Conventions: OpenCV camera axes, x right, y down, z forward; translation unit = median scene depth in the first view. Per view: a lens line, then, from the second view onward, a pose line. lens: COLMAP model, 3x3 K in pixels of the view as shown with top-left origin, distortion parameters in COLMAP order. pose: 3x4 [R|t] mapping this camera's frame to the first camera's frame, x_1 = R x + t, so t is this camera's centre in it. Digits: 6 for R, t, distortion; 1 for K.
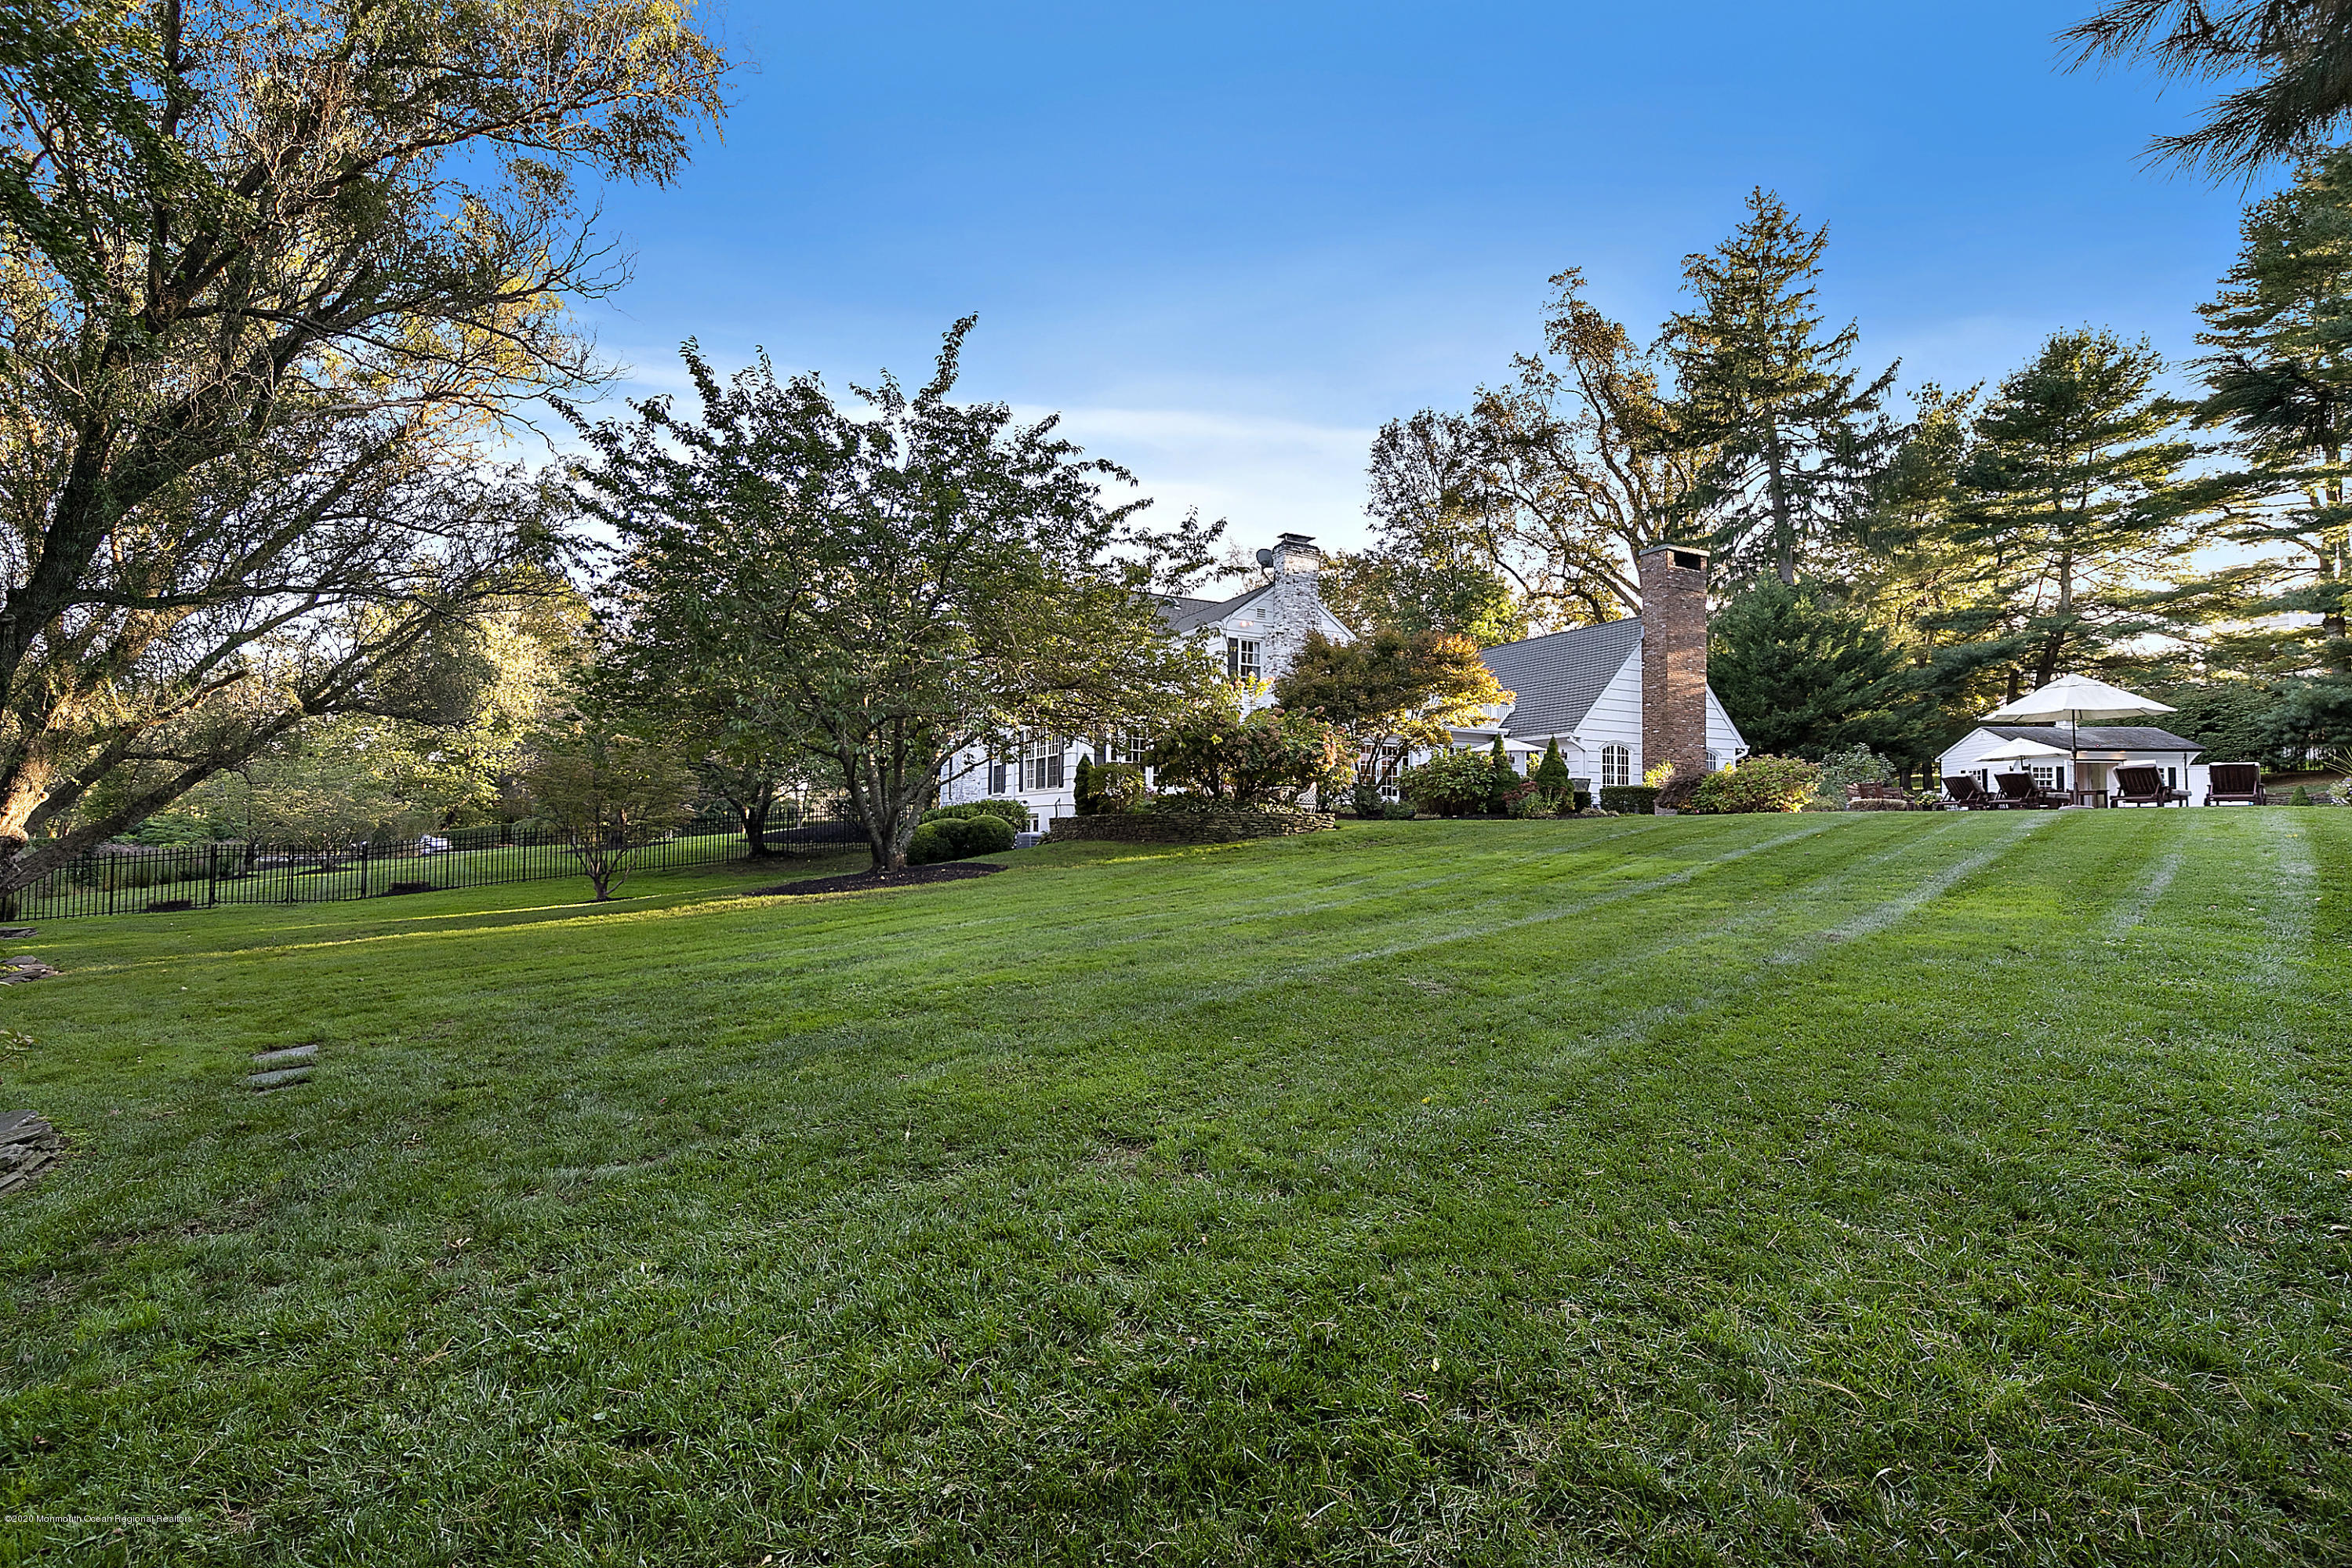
lens RADIAL K [[1086.9, 0, 1151.4], [0, 1086.9, 802.4], [0, 0, 1]] dist [0.003271, -0.002471]
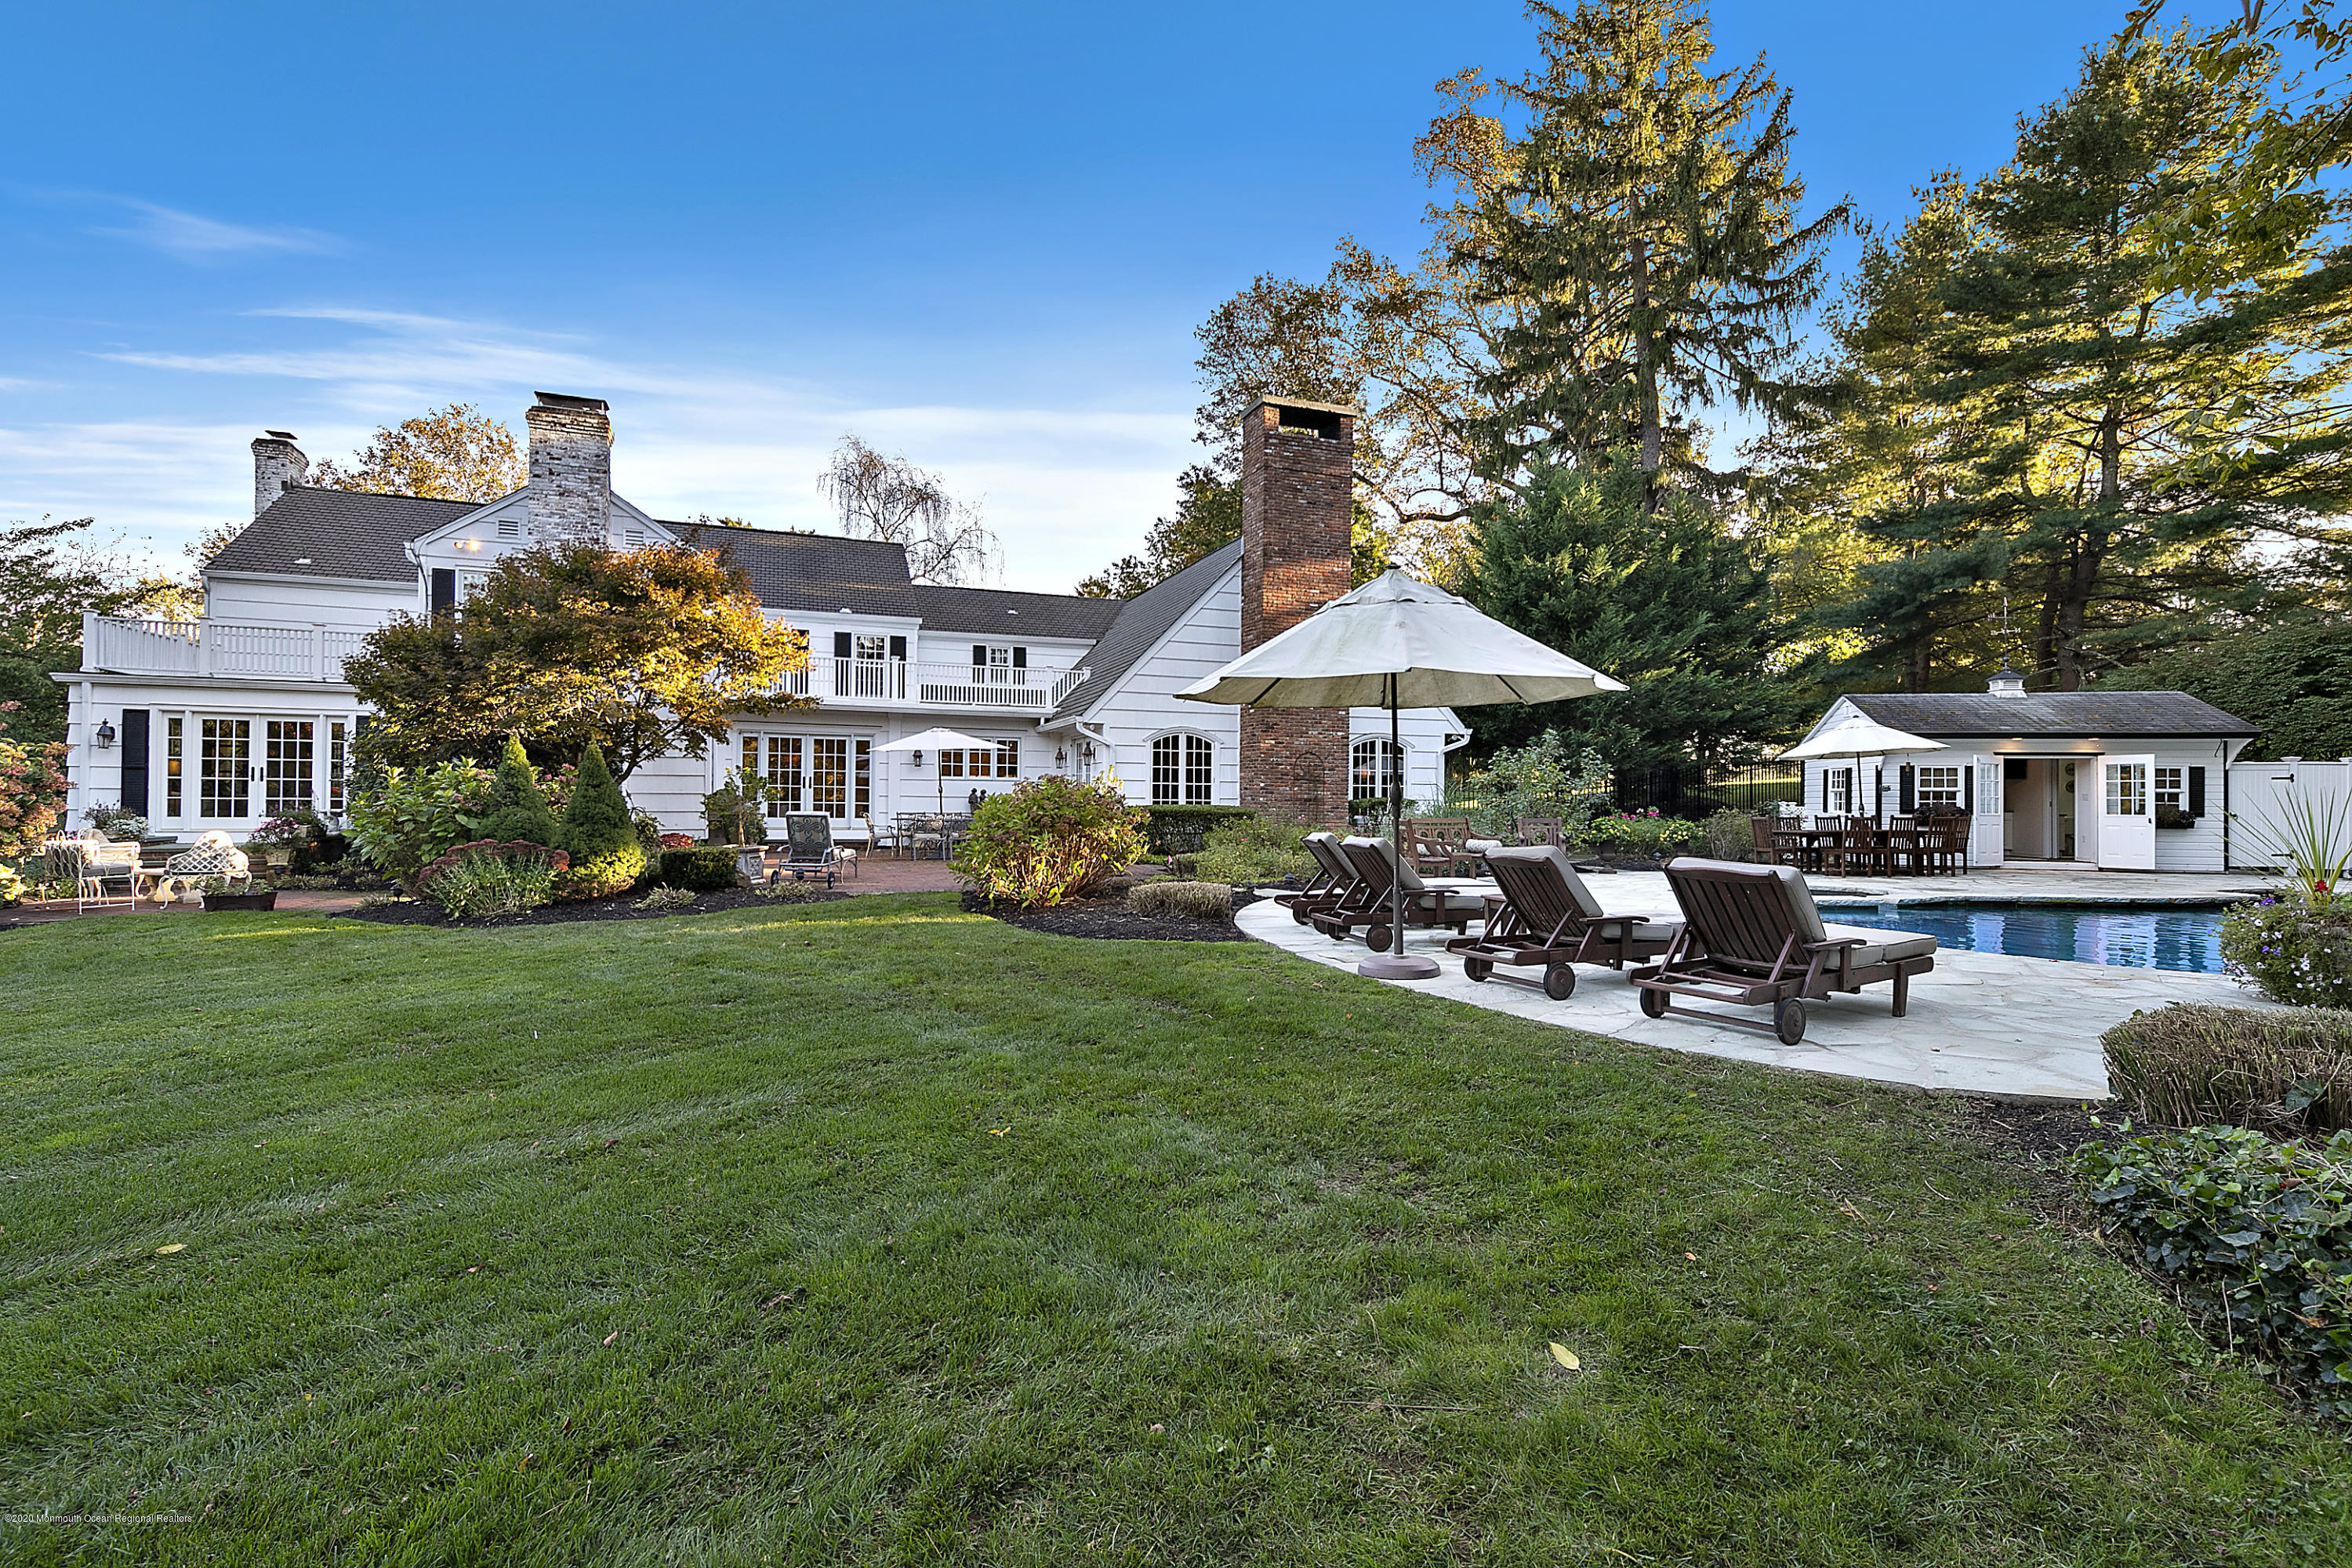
lens RADIAL K [[1086.9, 0, 1159.1], [0, 1086.9, 793.4], [0, 0, 1]] dist [0.003271, -0.002471]
pose [[0.991034, -0.002431, -0.133586, 0.430857], [0.006079, 0.999620, 0.026904, -0.031433], [0.133470, -0.027475, 0.990672, 0.344076]]
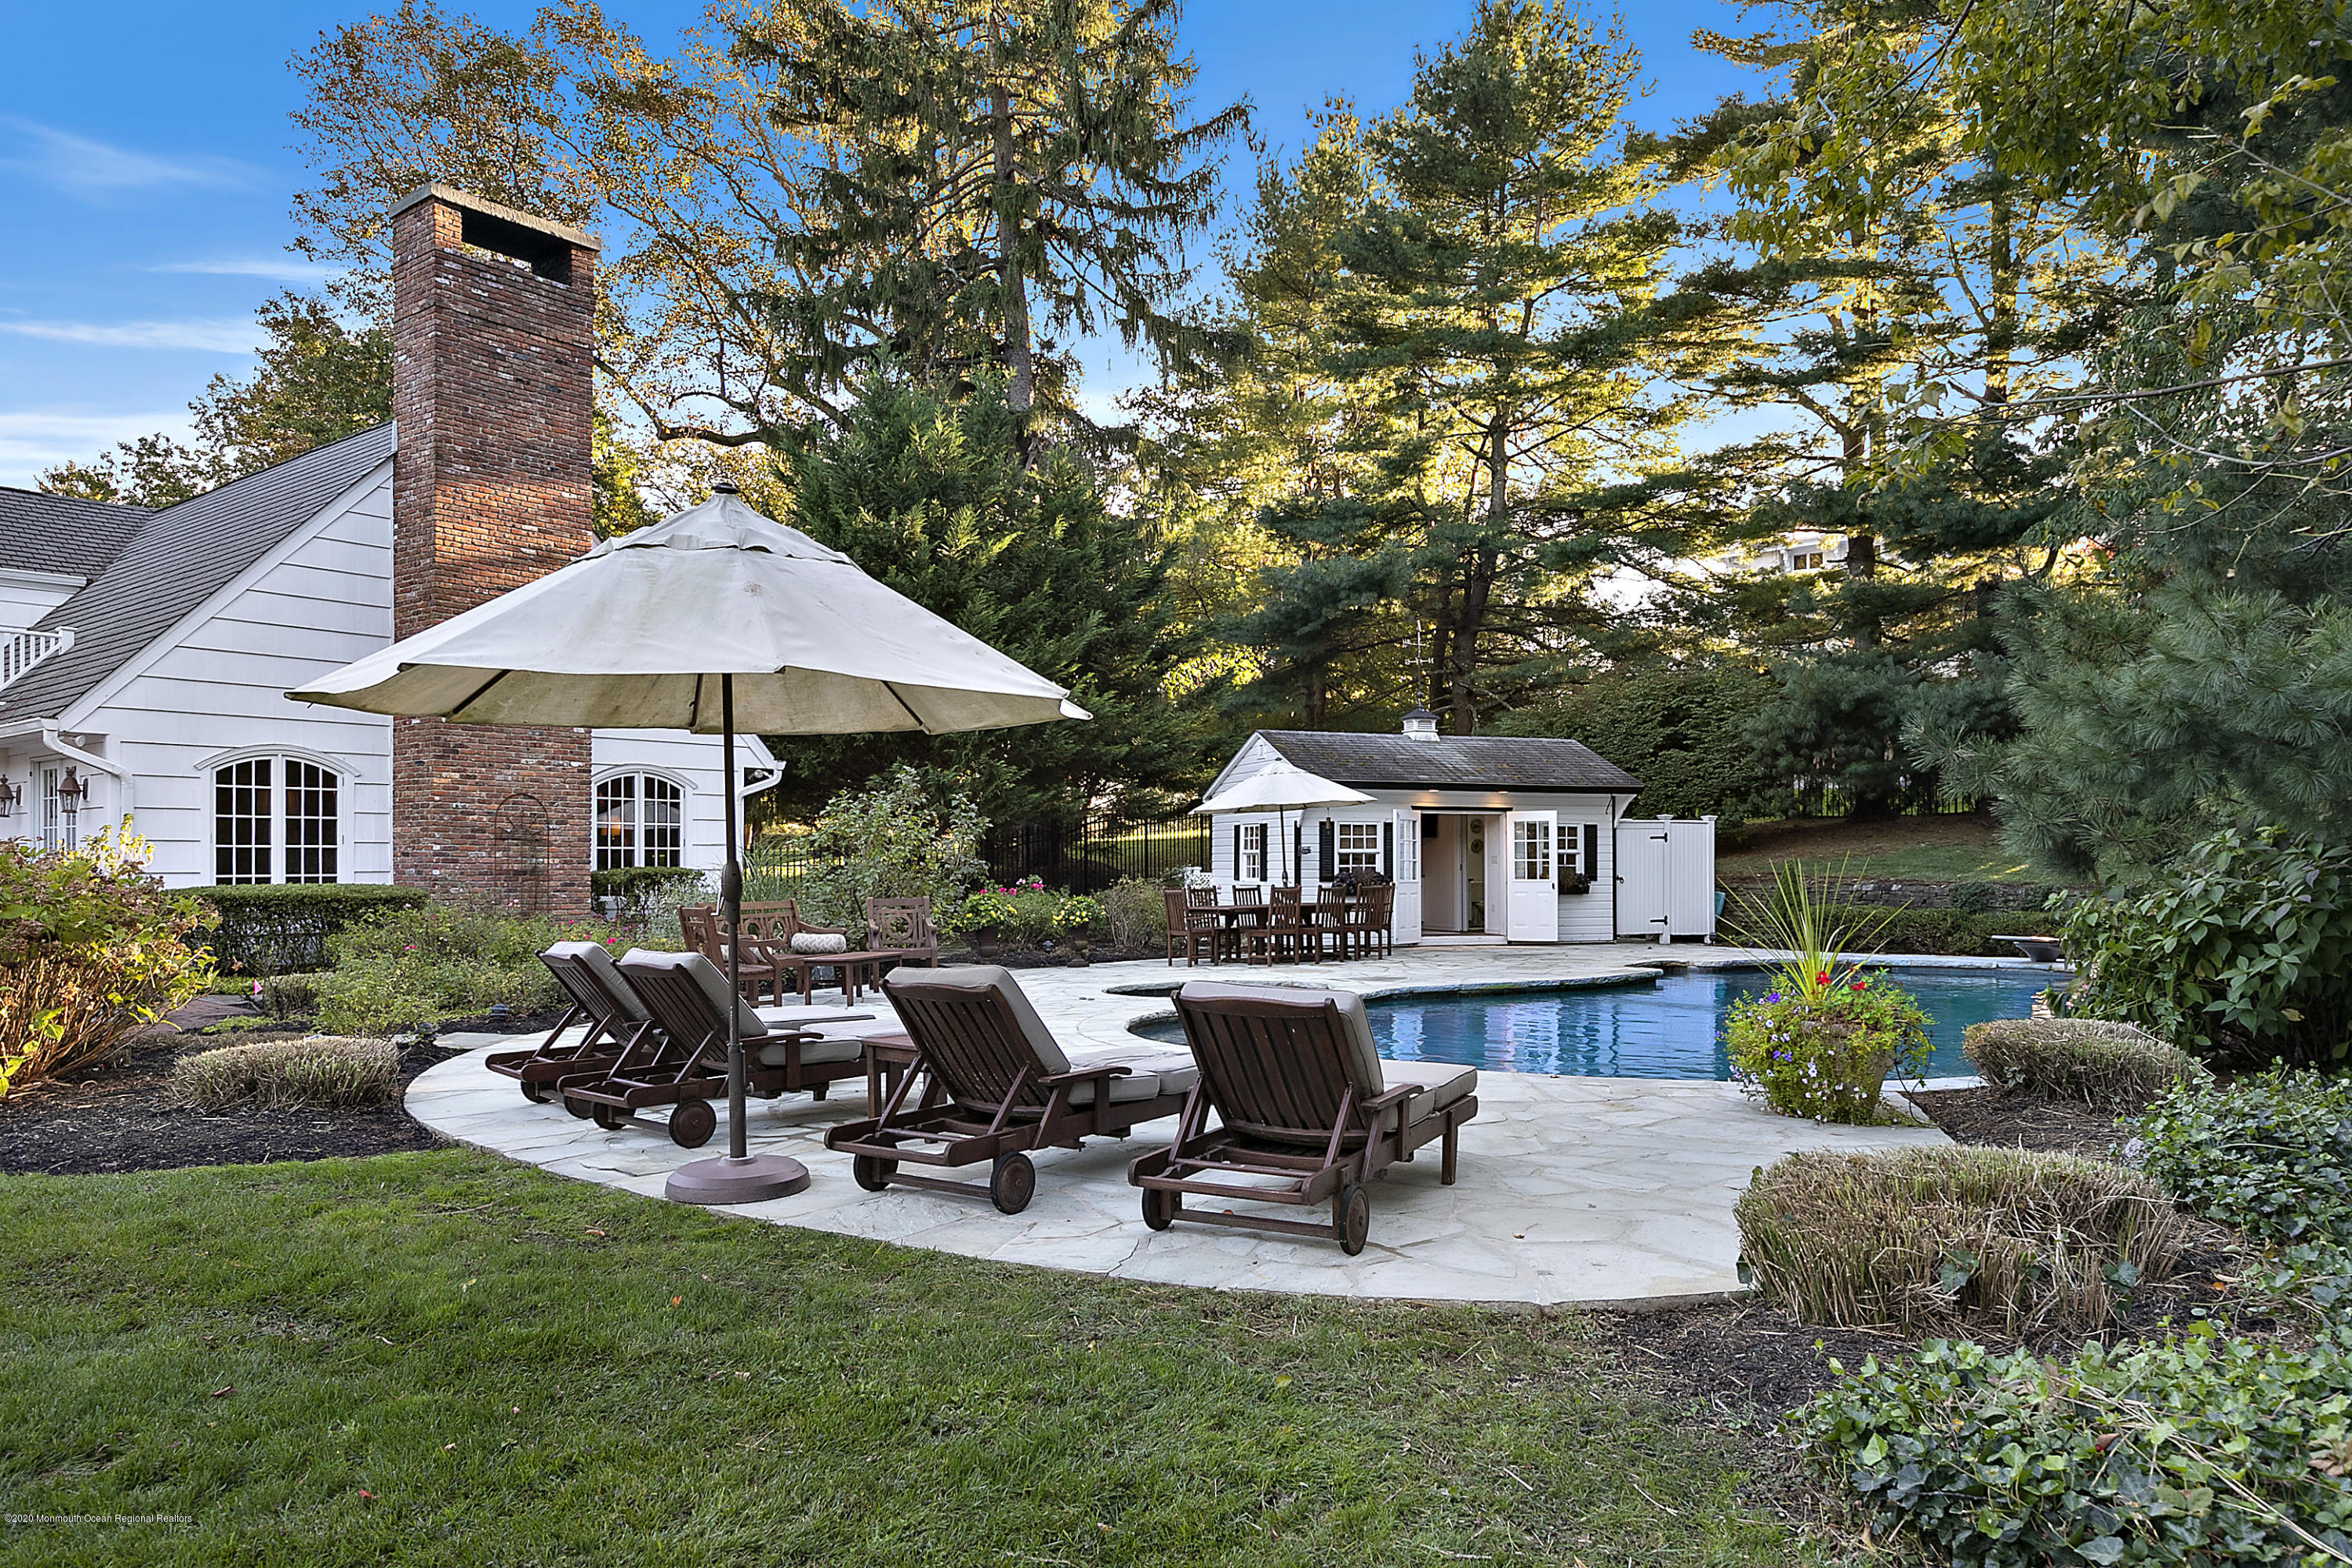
lens RADIAL K [[1582.1, 0, 1199.2], [0, 1582.1, 858.2], [0, 0, 1]] dist [0.023064, -0.016110]
pose [[0.913928, -0.009297, 0.405770, 0.424938], [-0.004127, 0.999473, 0.032193, -0.033622], [-0.405855, -0.031097, 0.913408, 0.369598]]
